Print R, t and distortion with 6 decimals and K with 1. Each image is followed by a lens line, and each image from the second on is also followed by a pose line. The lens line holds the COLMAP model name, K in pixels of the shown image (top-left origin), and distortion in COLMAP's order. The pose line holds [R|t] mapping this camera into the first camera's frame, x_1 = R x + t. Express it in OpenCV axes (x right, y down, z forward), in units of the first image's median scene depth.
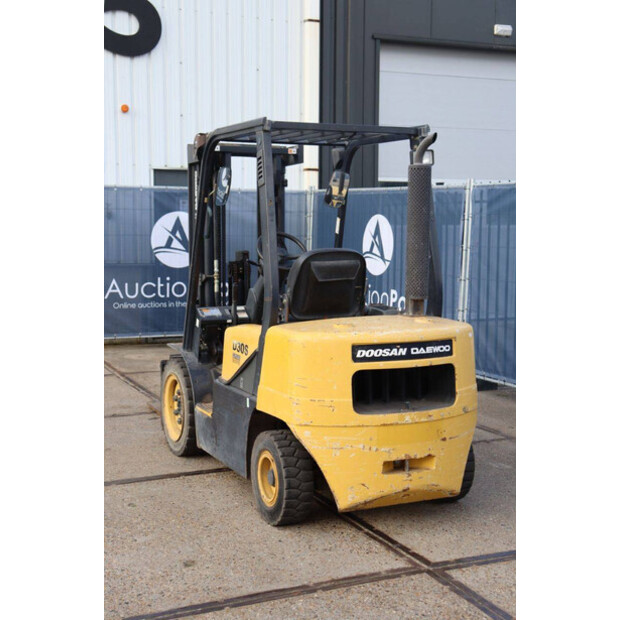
lens RADIAL K [[950.2, 0, 310.3], [0, 950.2, 309.0], [0, 0, 1]] dist [0.099538, 0.000000]
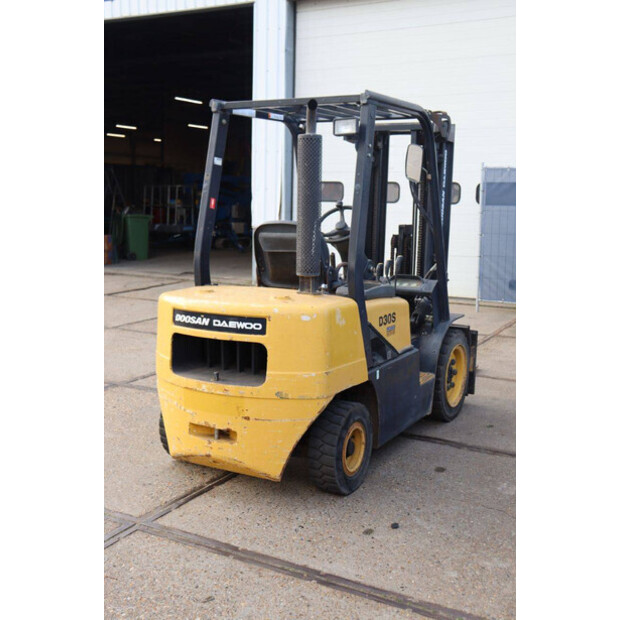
lens RADIAL K [[766.1, 0, 309.6], [0, 766.1, 311.1], [0, 0, 1]] dist [-0.000640, 0.000000]
pose [[0.592333, 0.126556, -0.795692, 0.804644], [-0.088604, 0.991828, 0.091792, -0.050939], [0.800806, 0.016130, 0.598706, 0.591958]]
